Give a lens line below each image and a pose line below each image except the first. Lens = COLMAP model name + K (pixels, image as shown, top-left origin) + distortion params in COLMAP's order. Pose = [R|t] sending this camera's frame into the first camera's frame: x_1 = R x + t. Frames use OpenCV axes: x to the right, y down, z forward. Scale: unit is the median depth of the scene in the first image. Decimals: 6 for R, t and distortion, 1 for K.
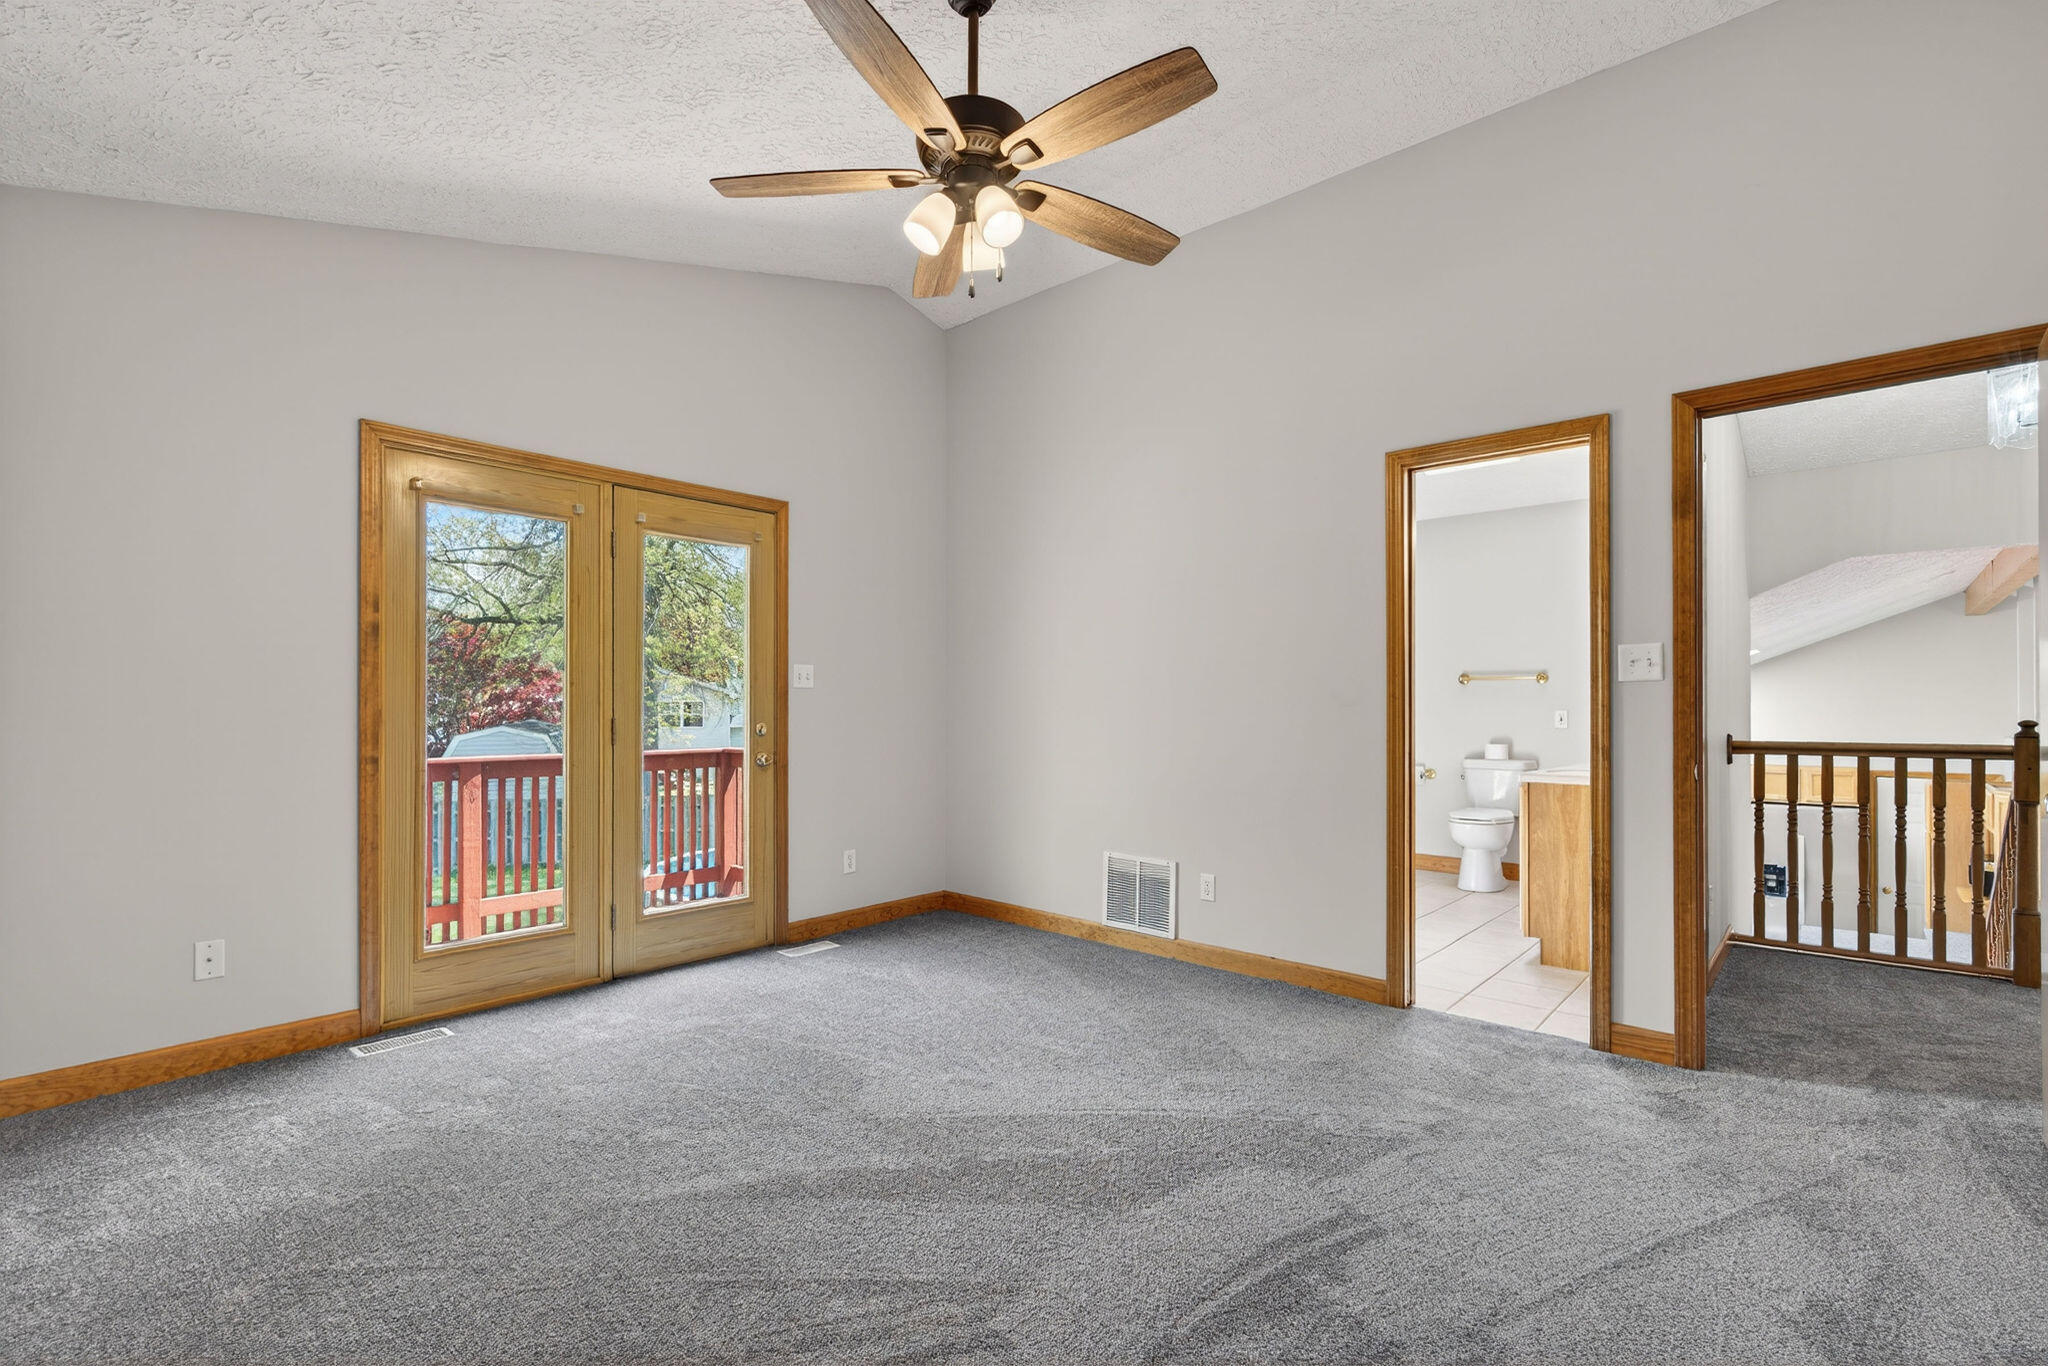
lens RADIAL K [[915.3, 0, 1024.0], [0, 915.3, 683.0], [0, 0, 1]] dist [-0.000783, 0.000934]
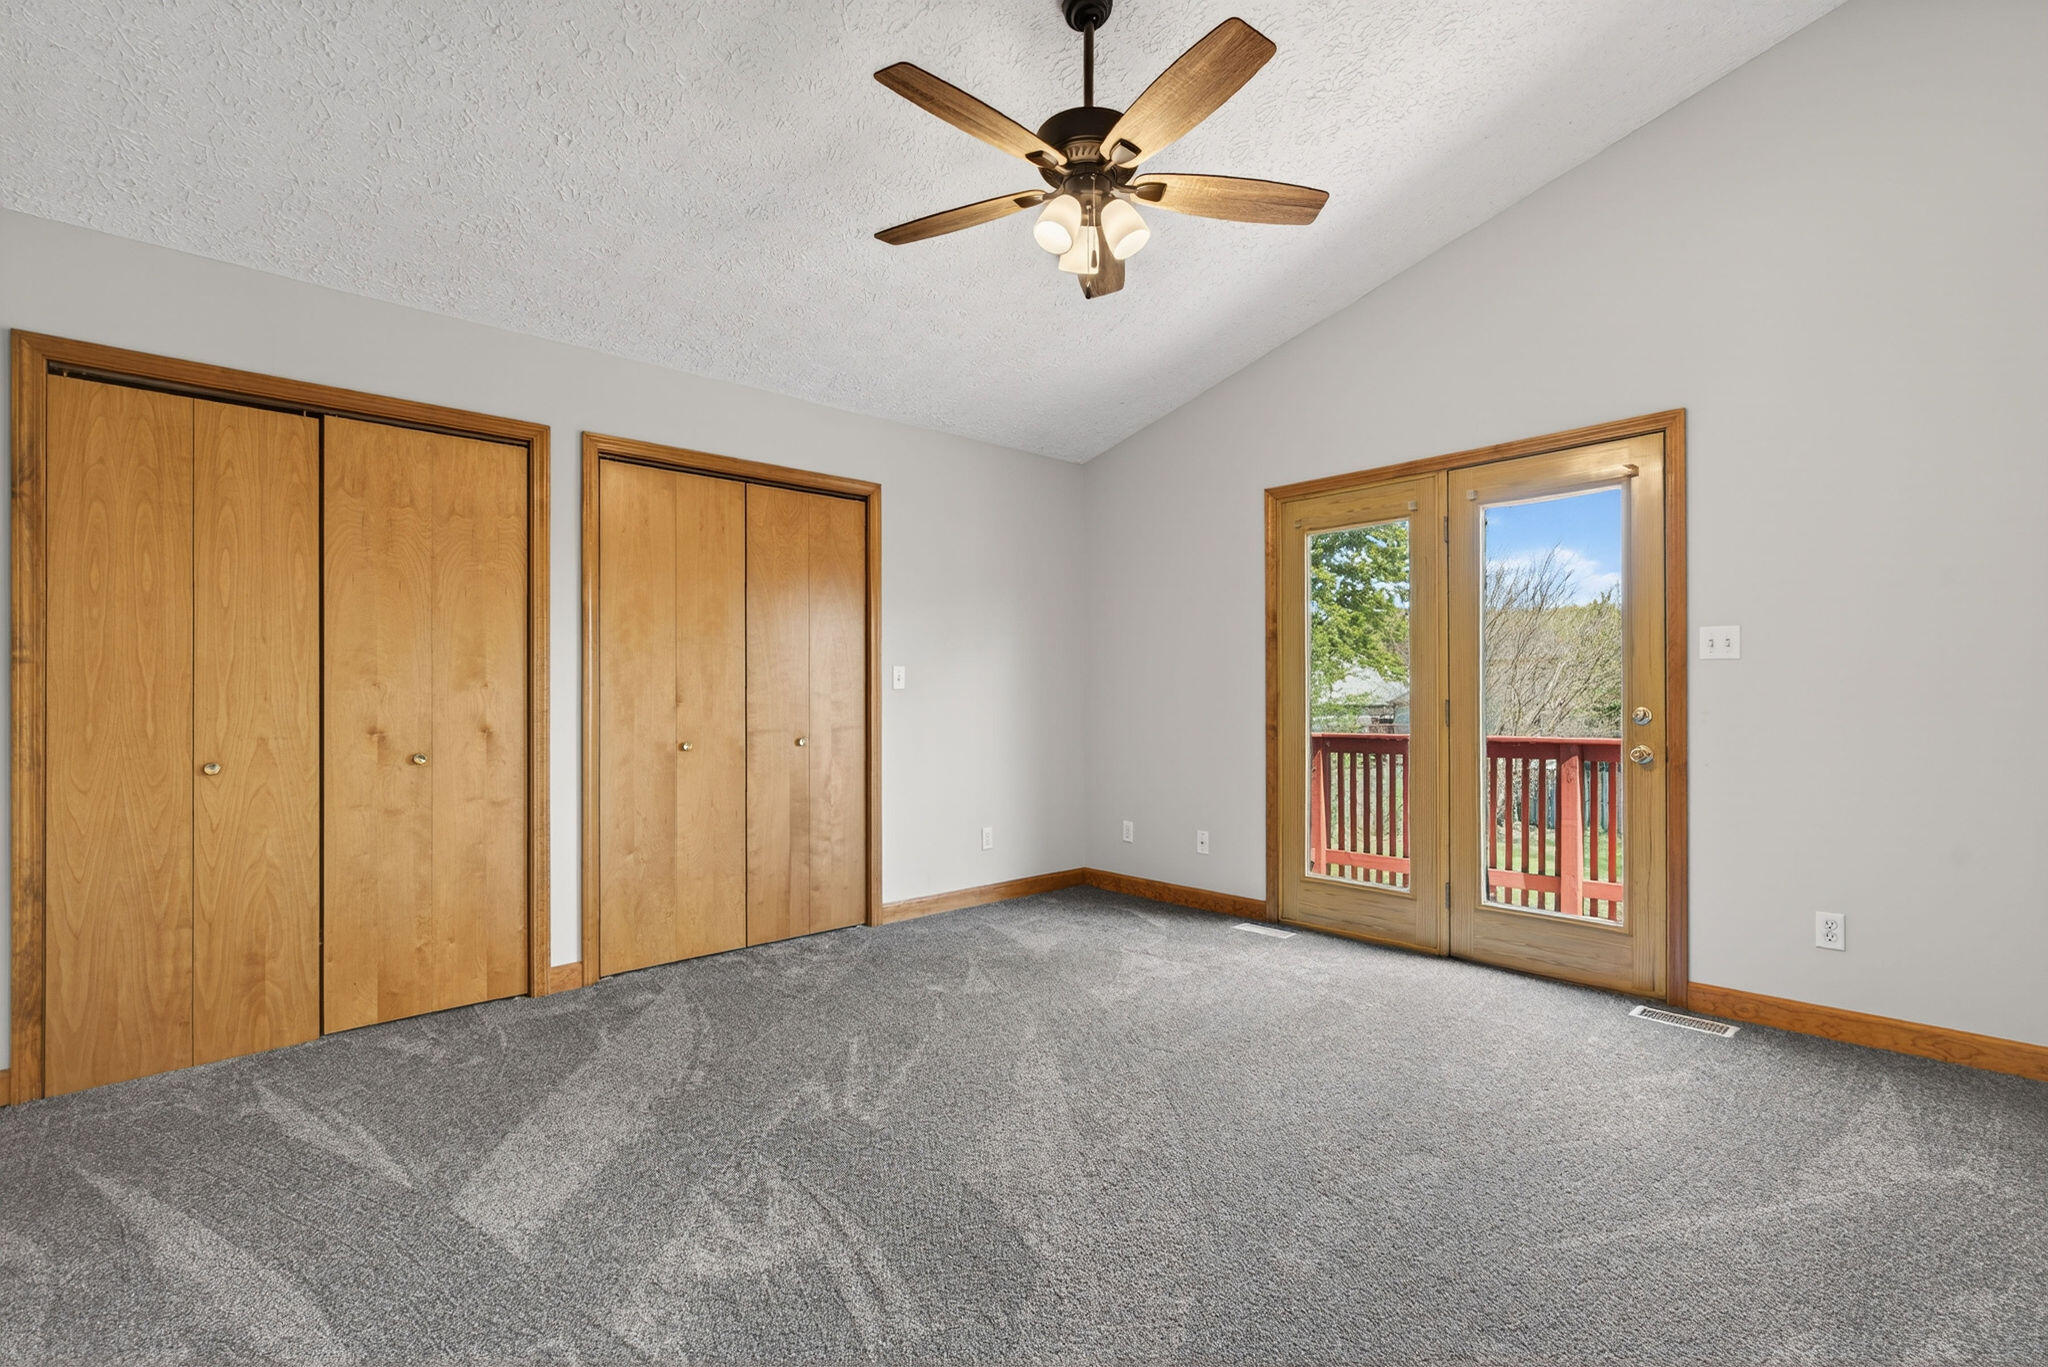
lens RADIAL K [[904.4, 0, 1031.7], [0, 904.4, 683.4], [0, 0, 1]] dist [0.001660, -0.000445]
pose [[-0.059296, -0.004585, -0.998230, 0.585492], [0.032859, 0.999439, -0.006542, 0.009409], [0.997699, -0.033189, -0.059113, 0.596496]]
